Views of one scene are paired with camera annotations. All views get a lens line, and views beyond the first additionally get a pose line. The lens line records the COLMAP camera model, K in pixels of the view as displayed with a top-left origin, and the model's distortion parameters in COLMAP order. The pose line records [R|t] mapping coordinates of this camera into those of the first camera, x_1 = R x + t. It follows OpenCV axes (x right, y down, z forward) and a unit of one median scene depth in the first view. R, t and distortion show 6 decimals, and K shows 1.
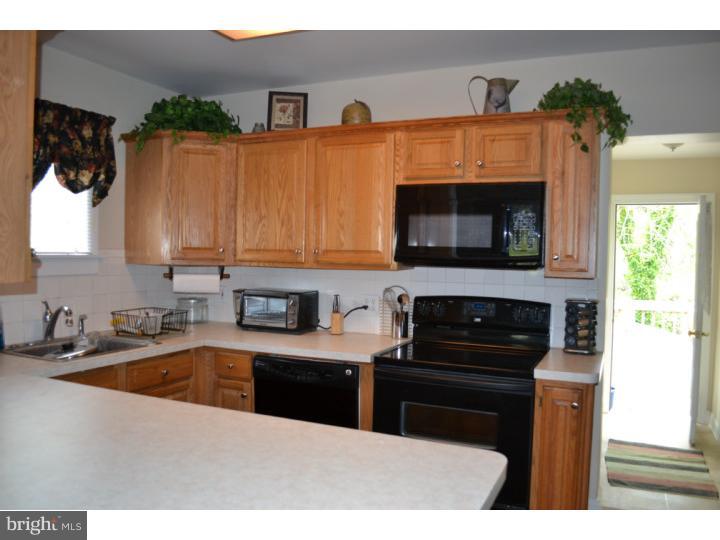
lens RADIAL K [[587.6, 0, 364.3], [0, 587.6, 275.4], [0, 0, 1]] dist [-0.067645, 0.004901]
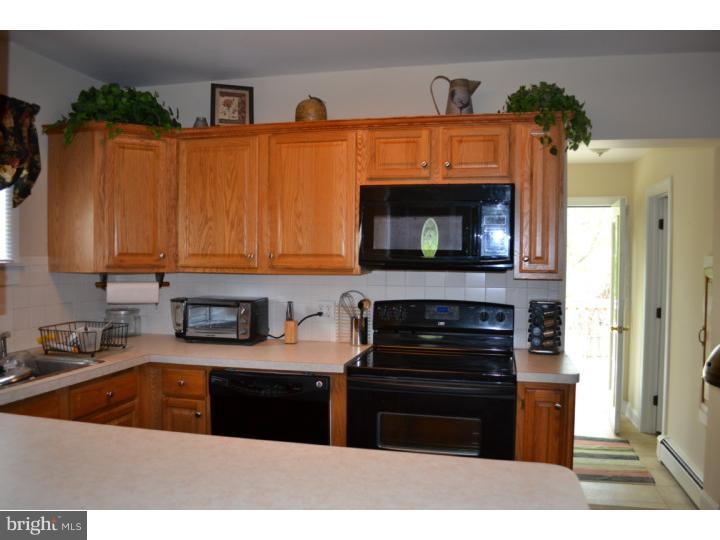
lens RADIAL K [[587.6, 0, 367.7], [0, 587.6, 270.3], [0, 0, 1]] dist [-0.067645, 0.004901]
pose [[0.981010, -0.016231, 0.193275, -0.114586], [0.018706, 0.999765, -0.010983, -0.004785], [-0.193051, 0.014390, 0.981083, 0.056089]]
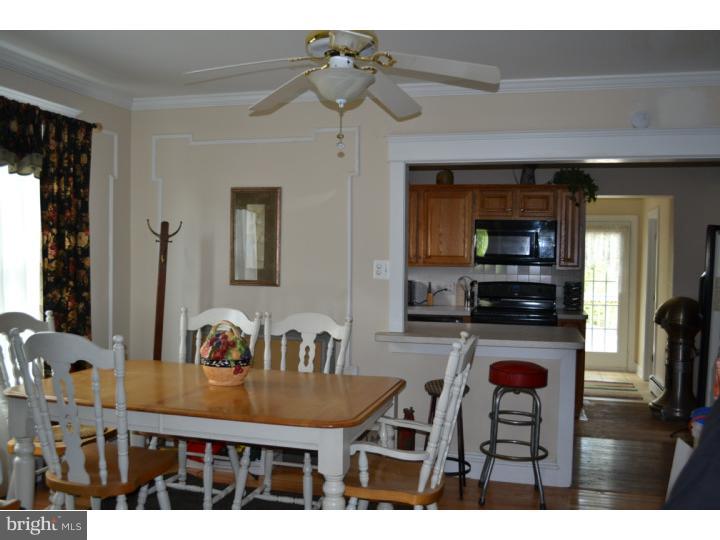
lens RADIAL K [[682.3, 0, 356.2], [0, 682.3, 271.0], [0, 0, 1]] dist [-0.052310, 0.000000]
pose [[0.988158, -0.005294, 0.153348, -0.602352], [0.008141, 0.999806, -0.017941, 0.036644], [-0.153224, 0.018976, 0.988009, -0.976696]]
